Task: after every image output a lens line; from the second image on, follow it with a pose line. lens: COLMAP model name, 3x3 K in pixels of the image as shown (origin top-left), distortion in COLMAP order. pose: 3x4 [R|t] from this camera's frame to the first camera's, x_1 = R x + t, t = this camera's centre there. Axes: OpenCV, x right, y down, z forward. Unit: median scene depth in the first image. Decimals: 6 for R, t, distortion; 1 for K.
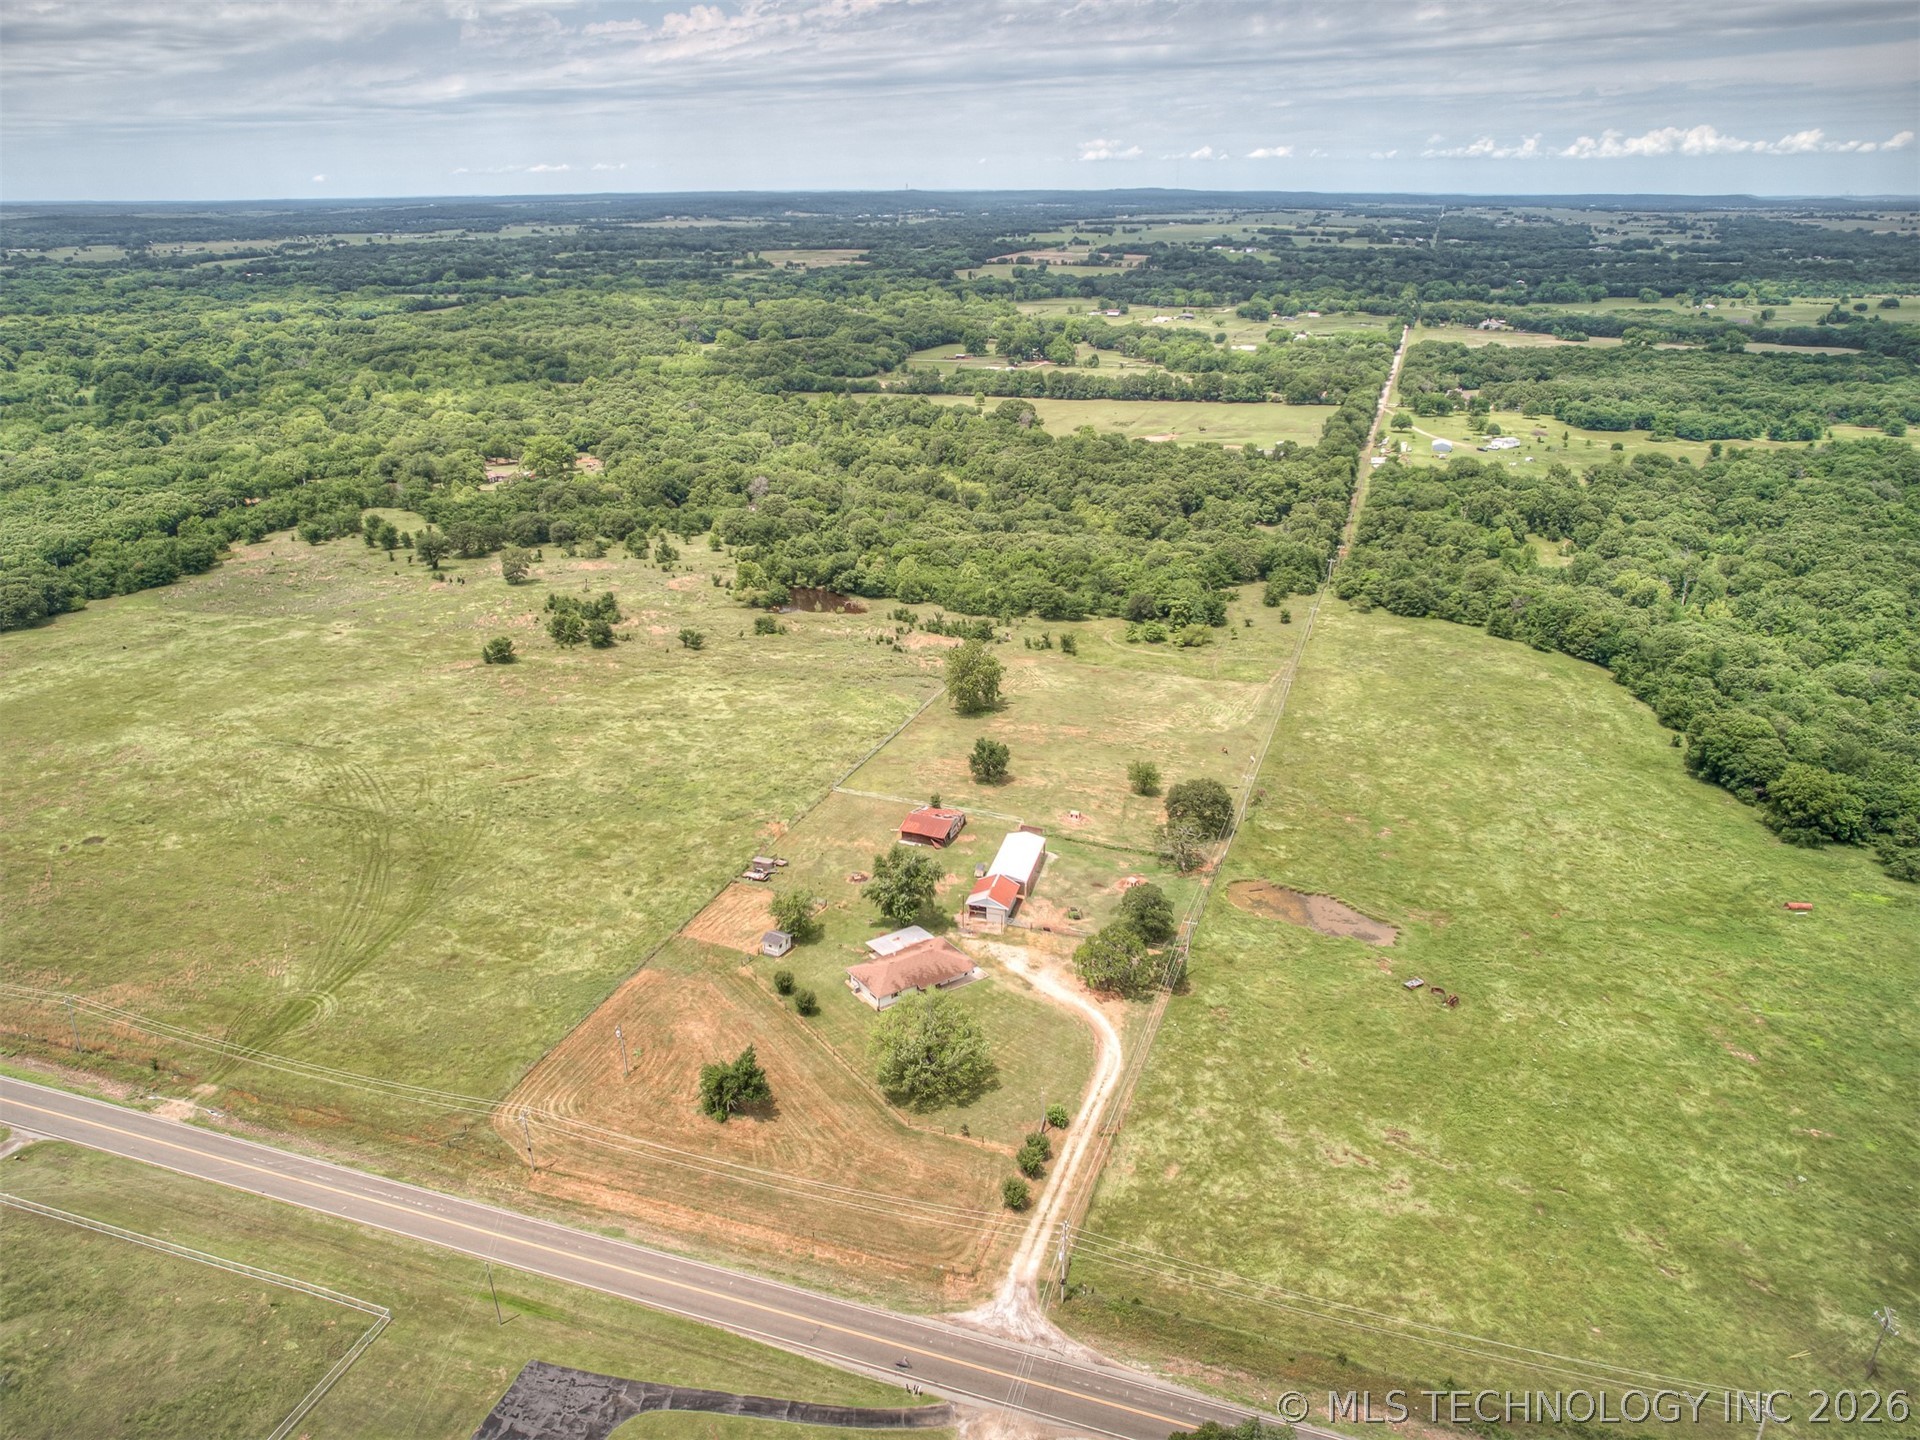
lens RADIAL K [[1377.7, 0, 912.4], [0, 1377.7, 716.2], [0, 0, 1]] dist [-0.053289, 0.011509]
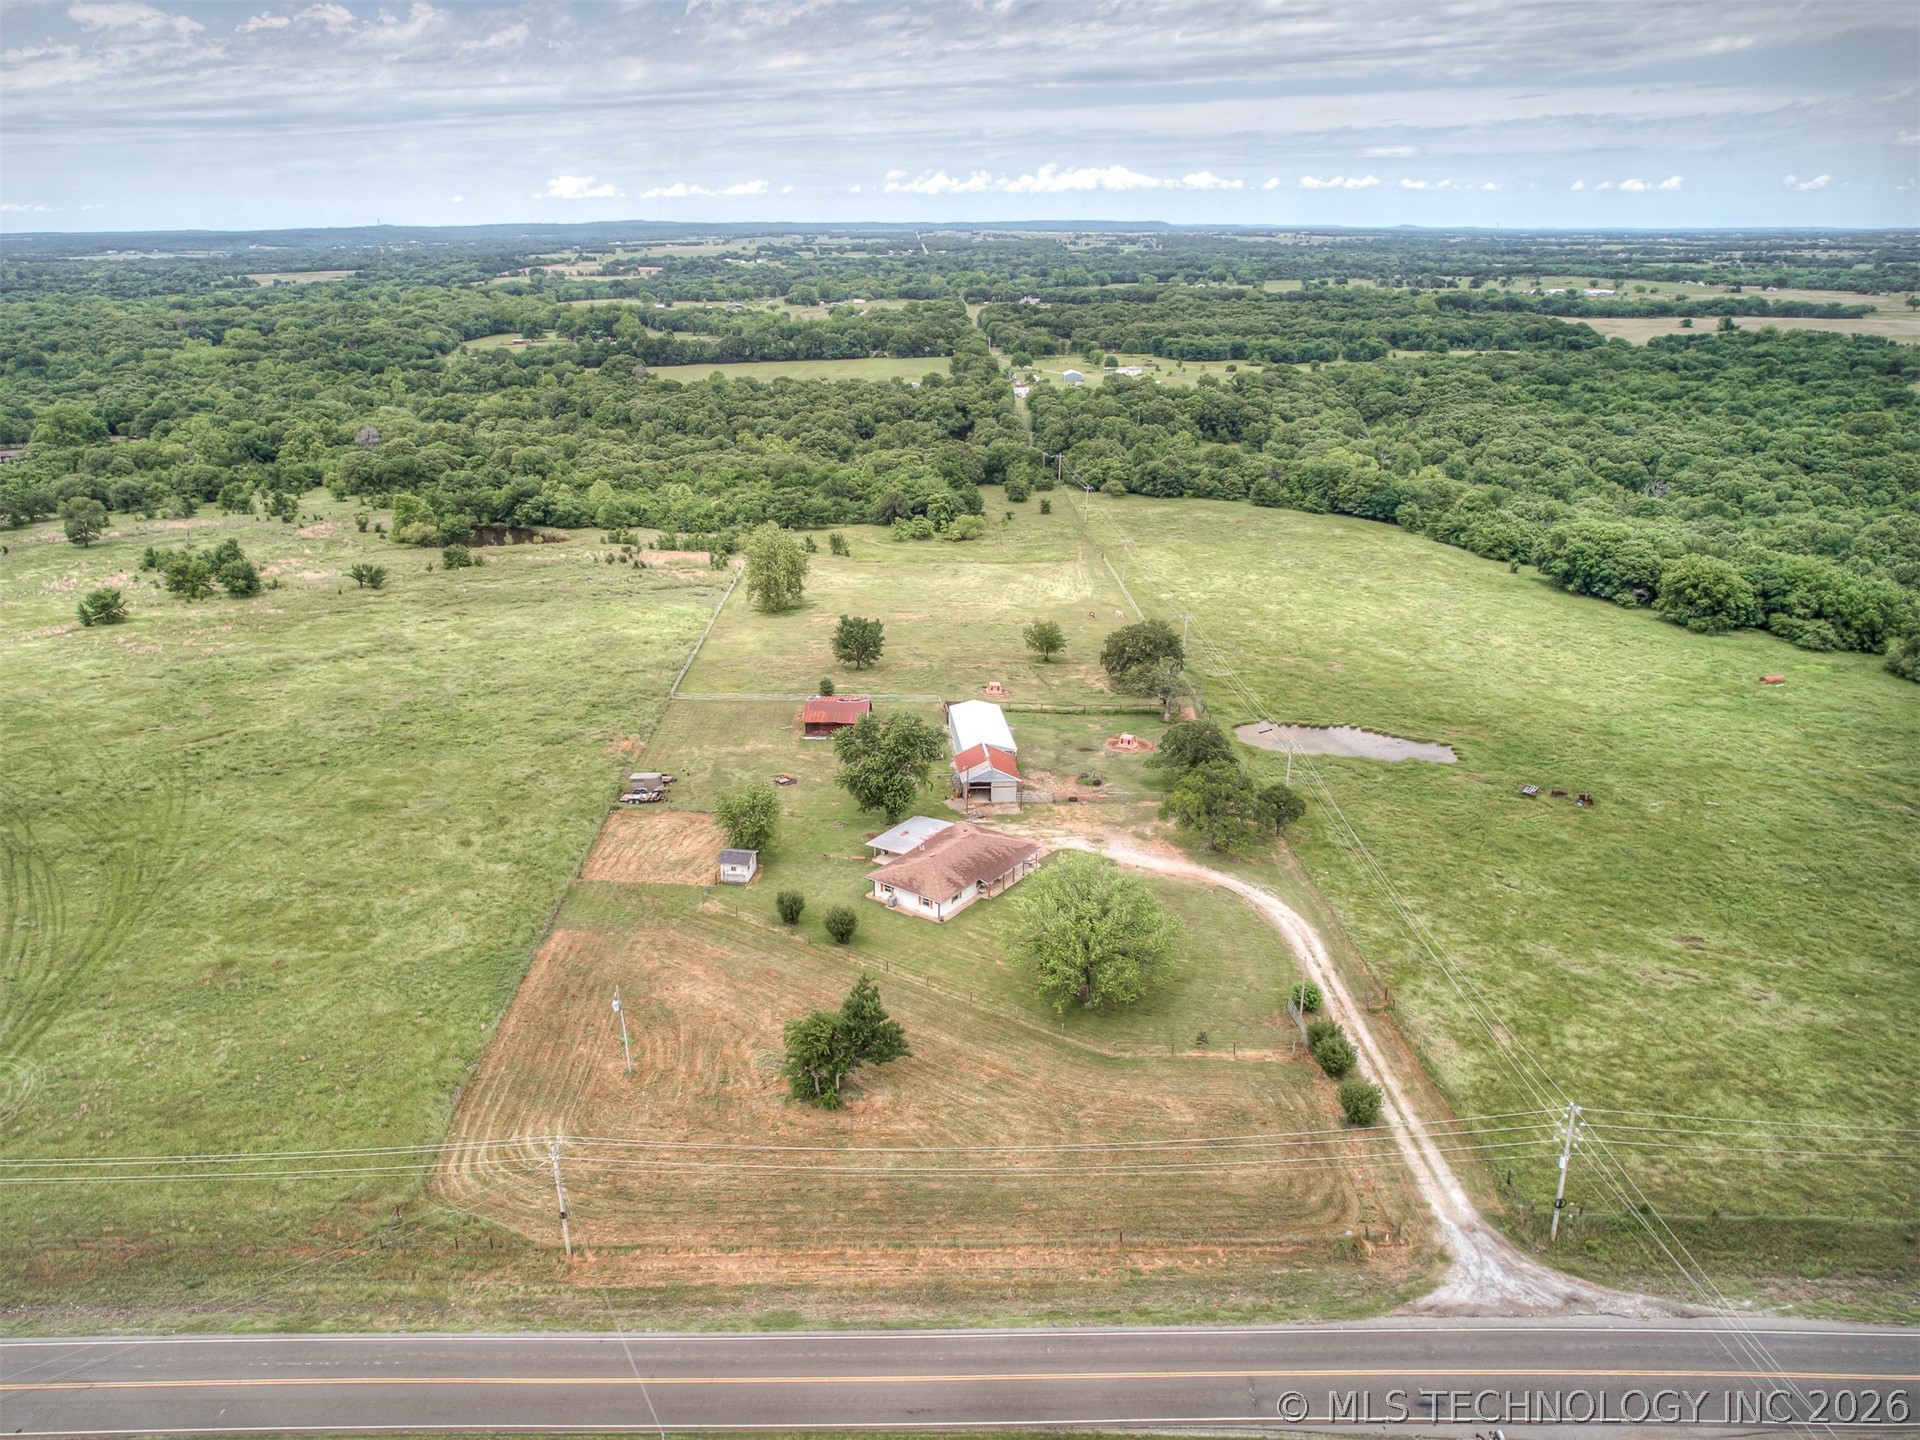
lens RADIAL K [[1380.6, 0, 879.2], [0, 1380.6, 710.7], [0, 0, 1]] dist [-0.070516, 0.058544]
pose [[0.944155, -0.112607, 0.309664, -0.132757], [0.121779, 0.992503, -0.010384, 0.059337], [-0.306173, 0.047515, 0.950789, 0.185517]]
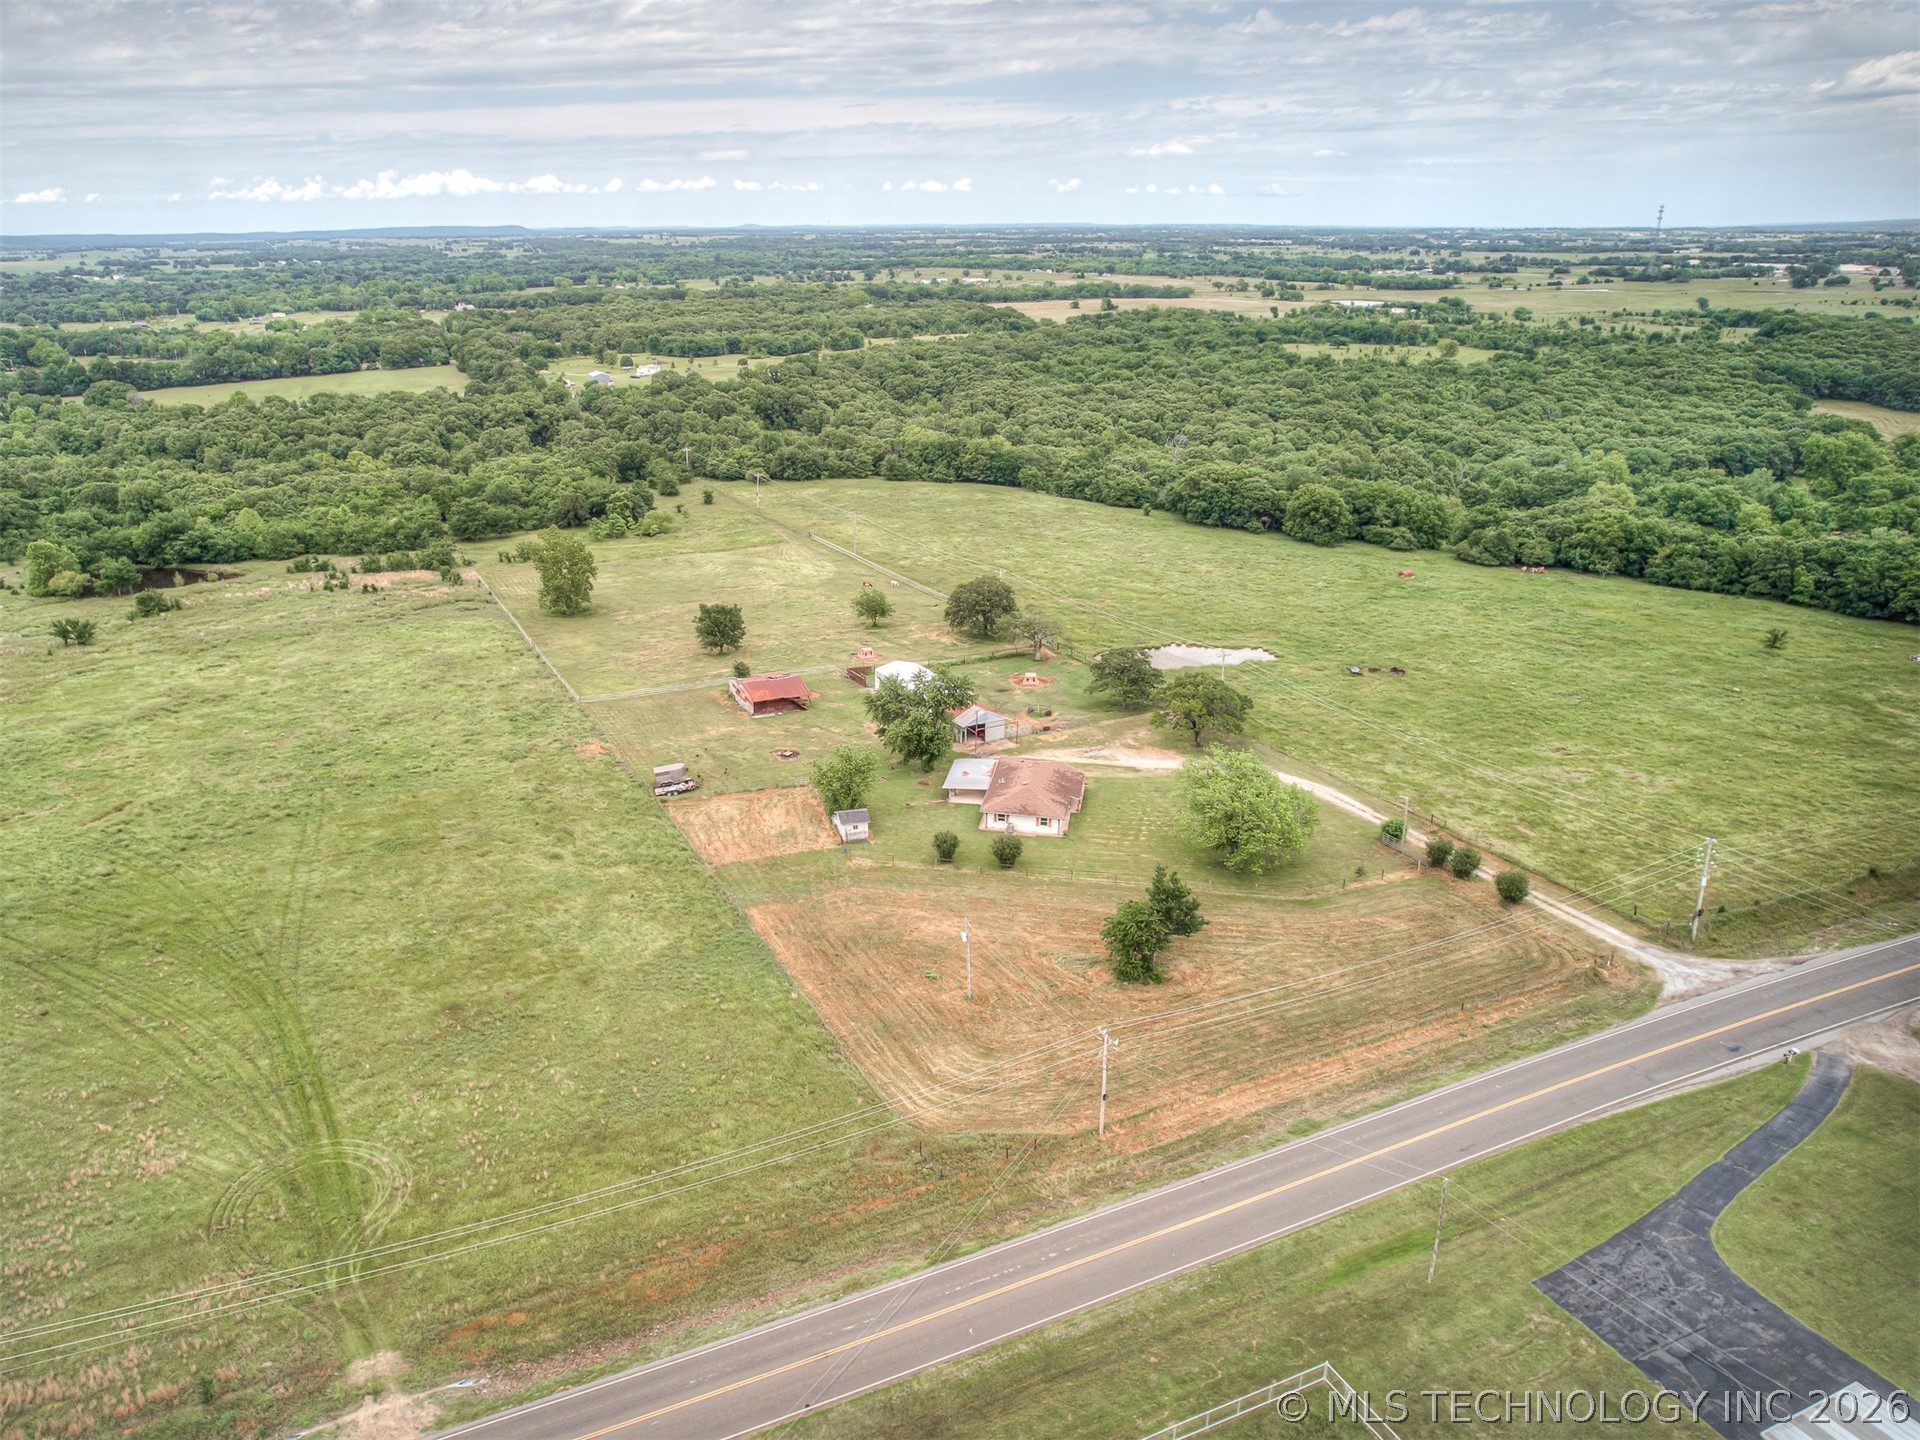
lens RADIAL K [[1378.1, 0, 838.6], [0, 1378.1, 718.8], [0, 0, 1]] dist [-0.071688, 0.059510]
pose [[0.731214, -0.236840, 0.639713, -0.311898], [0.253980, 0.964891, 0.066922, 0.034828], [-0.633103, 0.113540, 0.765695, 0.251809]]
